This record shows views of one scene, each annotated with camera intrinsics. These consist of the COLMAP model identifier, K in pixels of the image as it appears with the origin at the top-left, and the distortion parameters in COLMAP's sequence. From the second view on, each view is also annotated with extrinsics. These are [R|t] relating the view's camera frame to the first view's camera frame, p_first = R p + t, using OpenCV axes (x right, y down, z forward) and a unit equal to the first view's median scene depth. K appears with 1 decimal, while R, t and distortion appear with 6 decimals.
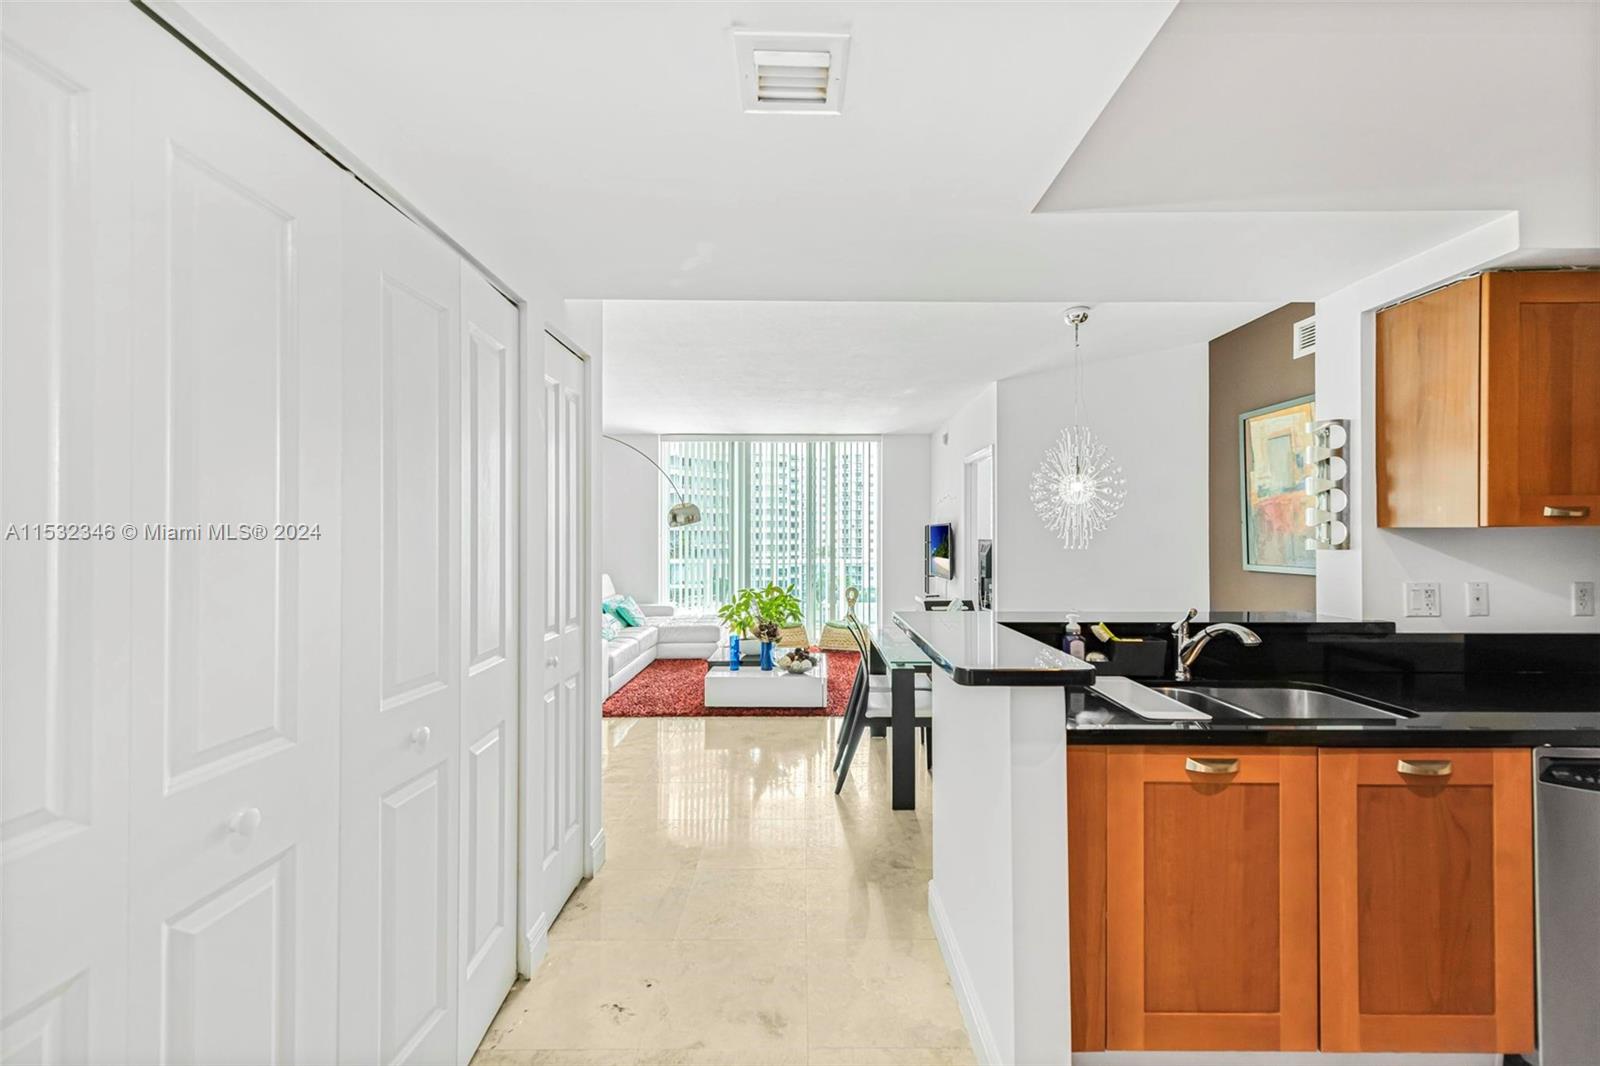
lens RADIAL K [[626.1, 0, 807.1], [0, 626.1, 535.6], [0, 0, 1]] dist [0.016283, -0.005758]
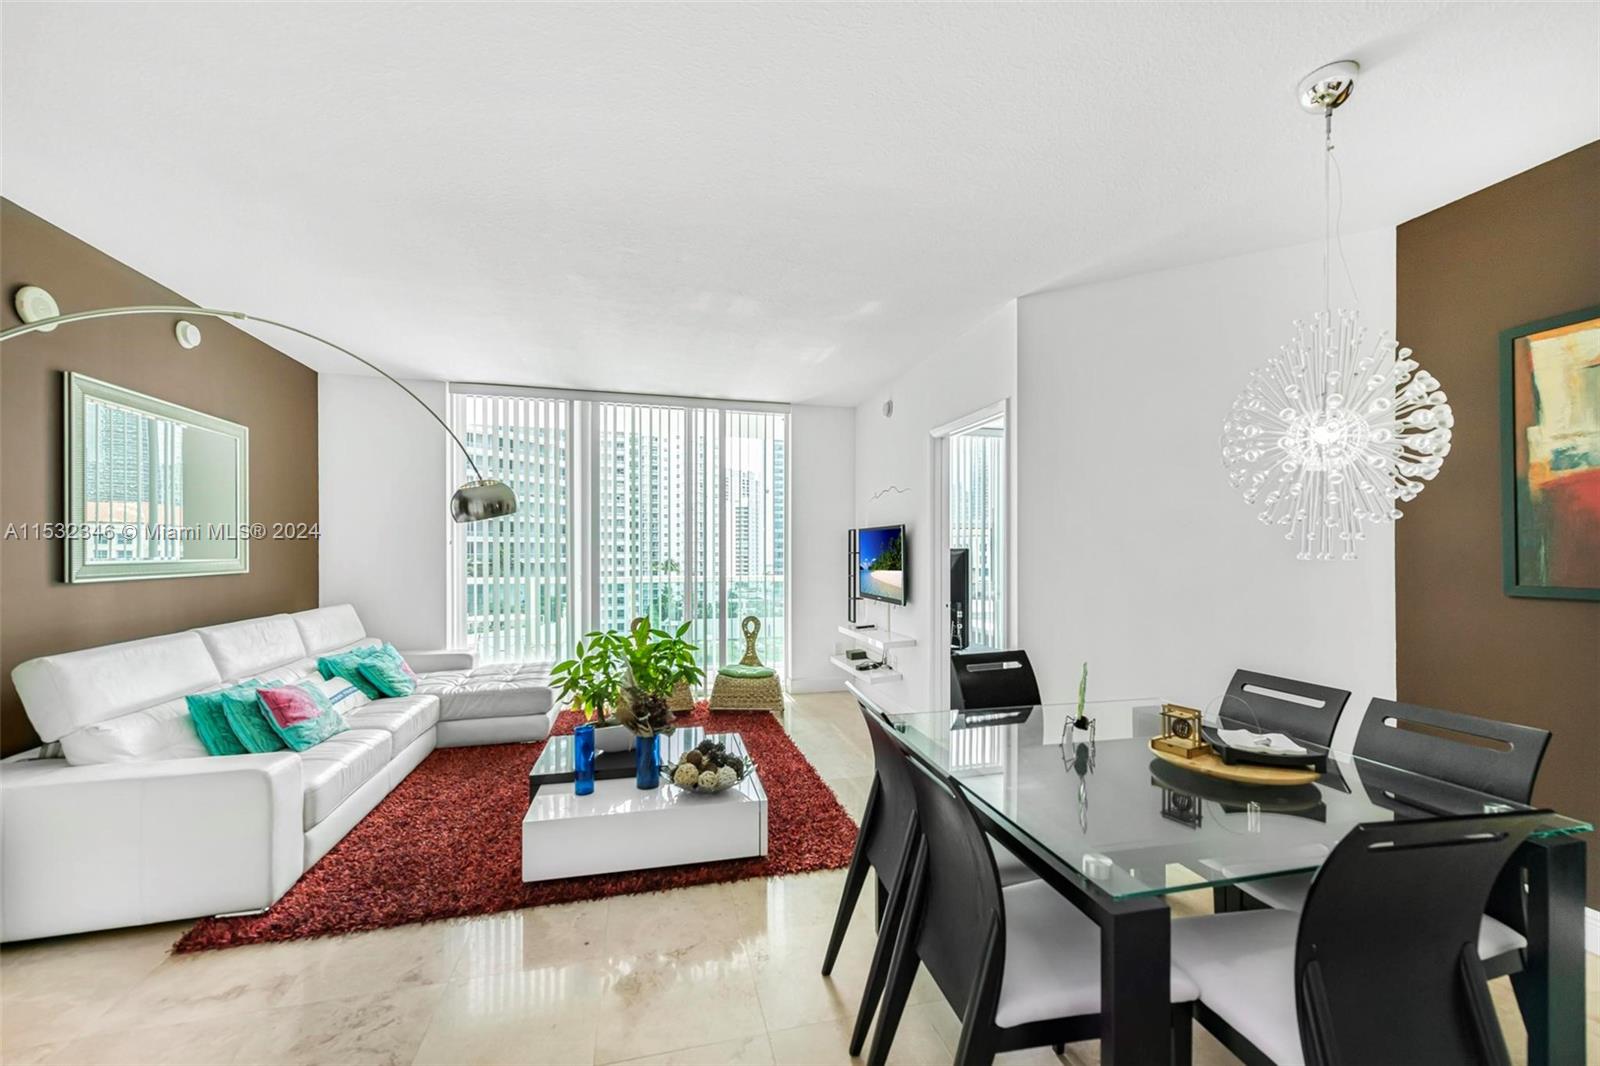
lens RADIAL K [[639.5, 0, 810.6], [0, 639.5, 554.0], [0, 0, 1]] dist [0.017544, -0.006882]
pose [[0.968465, 0.001100, 0.249148, -0.151596], [-0.002976, 0.999970, 0.007153, 0.023289], [-0.249133, -0.007669, 0.968439, 0.989464]]
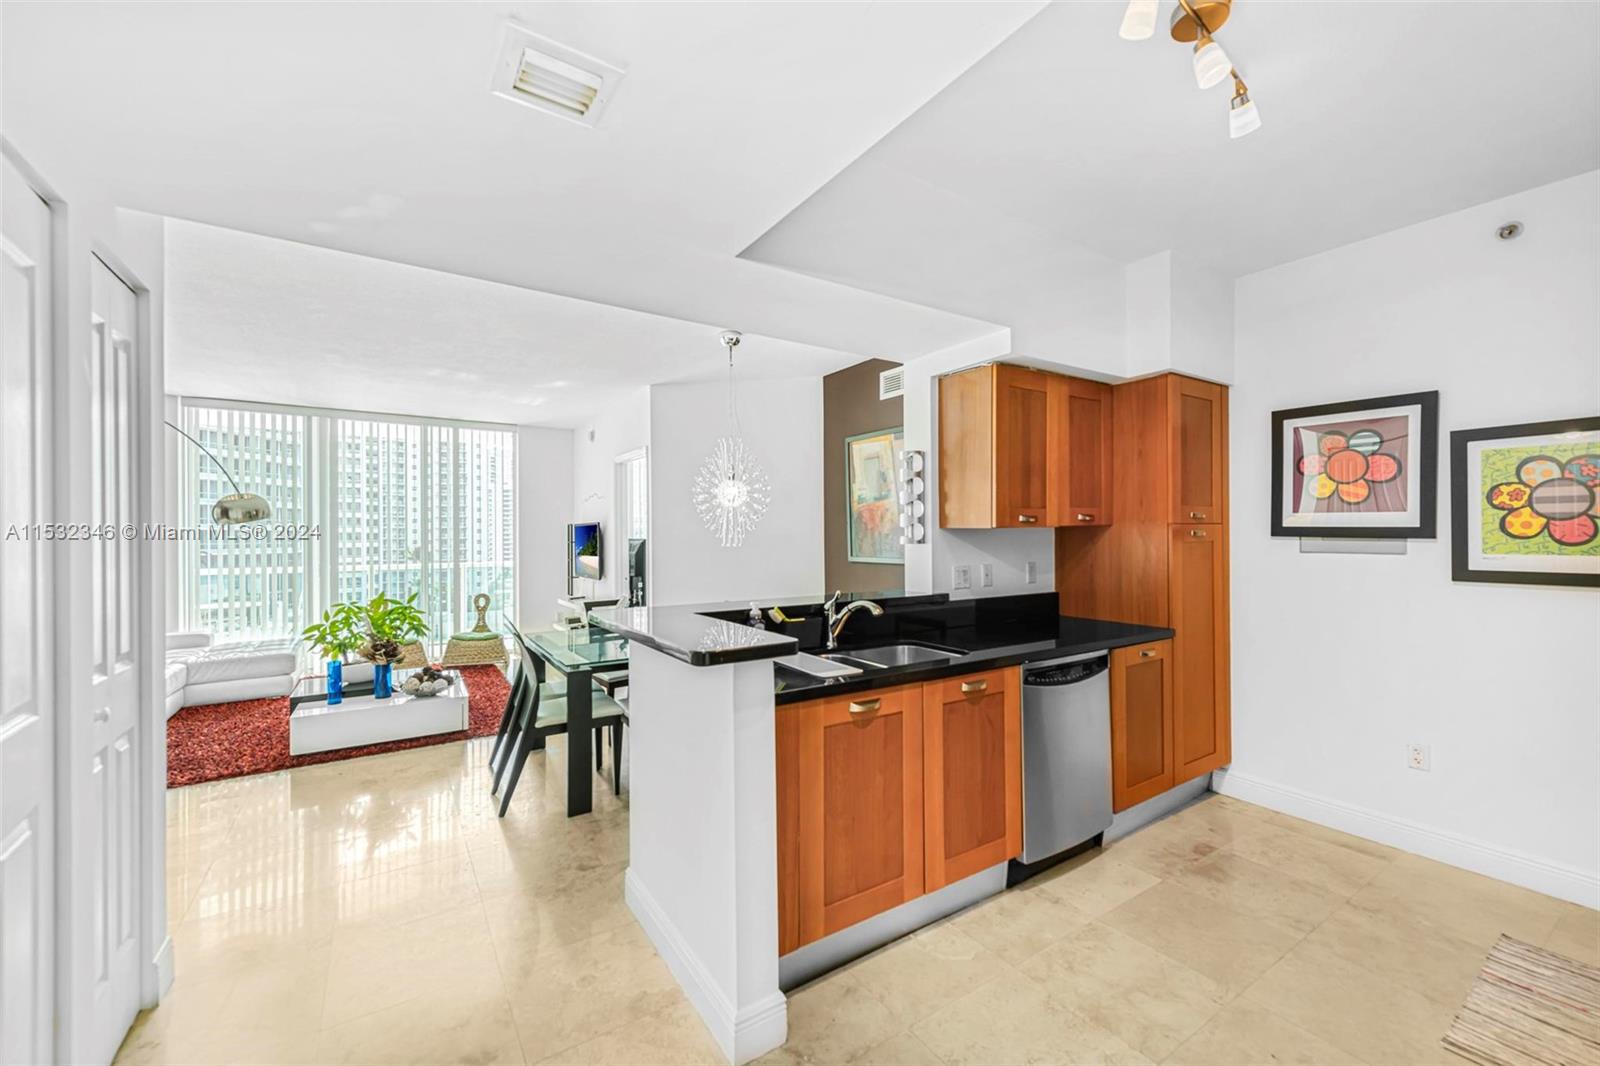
lens RADIAL K [[635.3, 0, 807.3], [0, 635.3, 534.5], [0, 0, 1]] dist [0.017303, -0.005357]
pose [[0.837110, -0.003794, 0.547022, -0.130062], [0.004201, 0.999991, 0.000508, -0.000111], [-0.547019, 0.001873, 0.837118, -0.041841]]
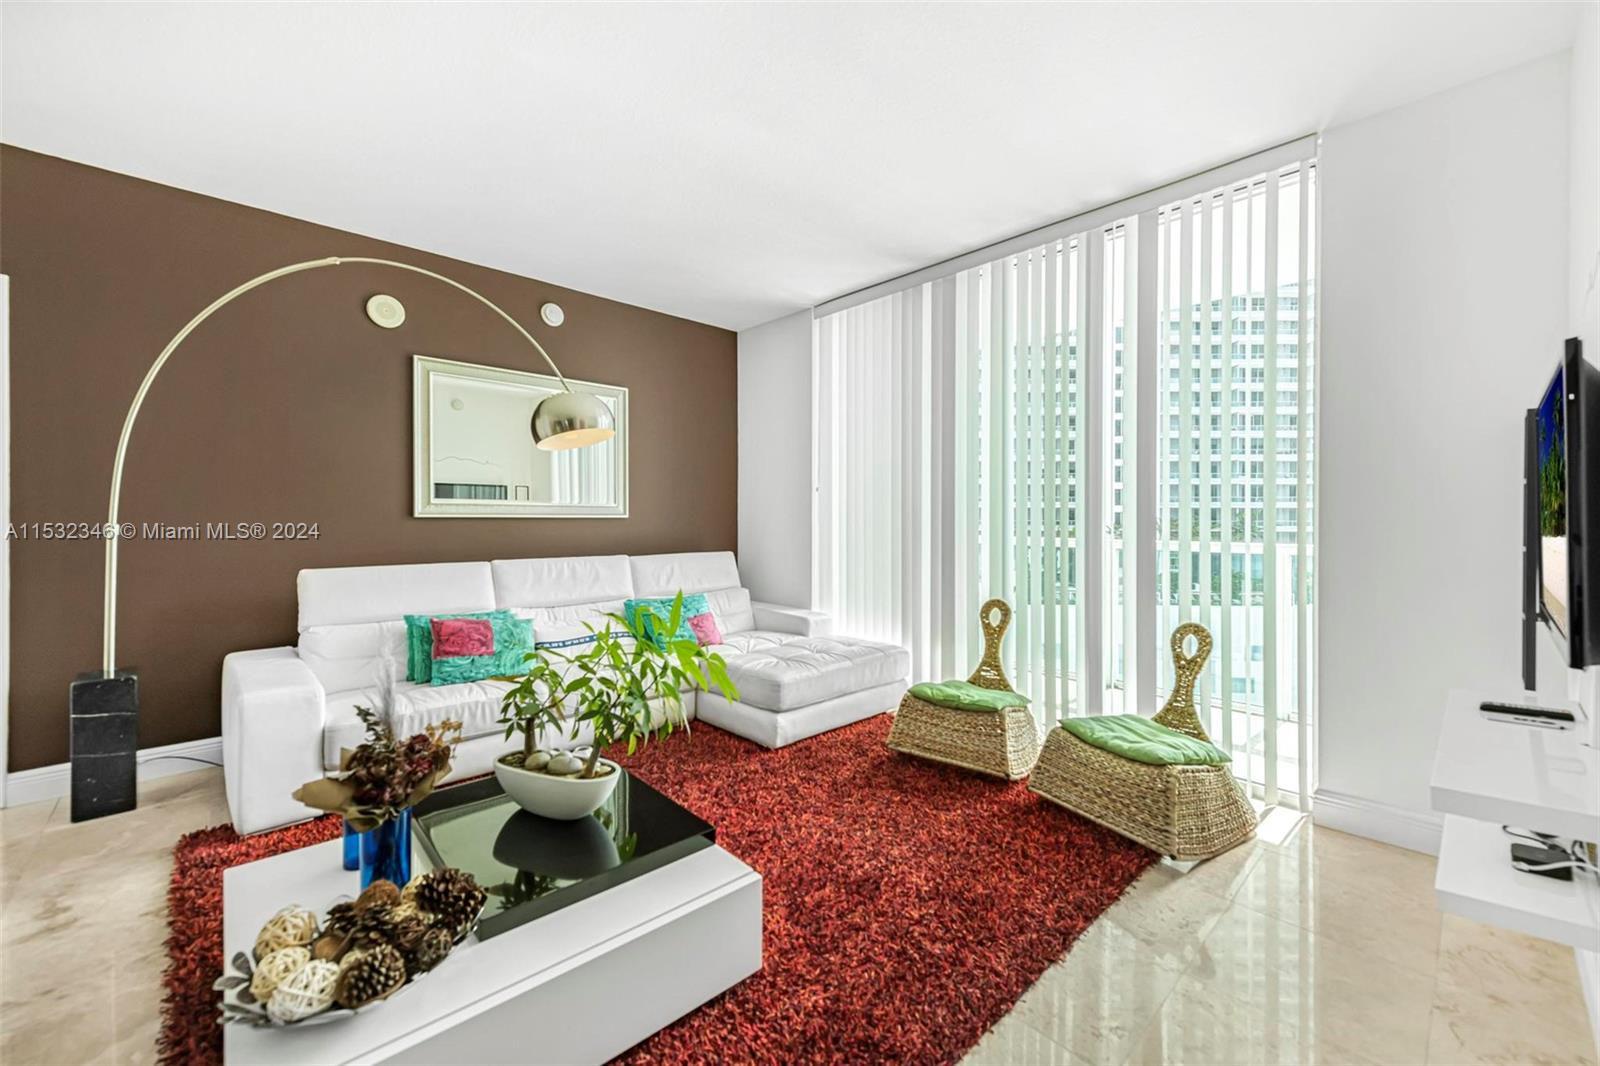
lens RADIAL K [[641.2, 0, 806.1], [0, 641.2, 516.0], [0, 0, 1]] dist [0.015018, -0.006676]
pose [[0.687930, 0.002613, -0.725773, 0.629284], [-0.001407, 0.999996, 0.002266, 0.083548], [0.725776, -0.000537, 0.687931, 2.137549]]
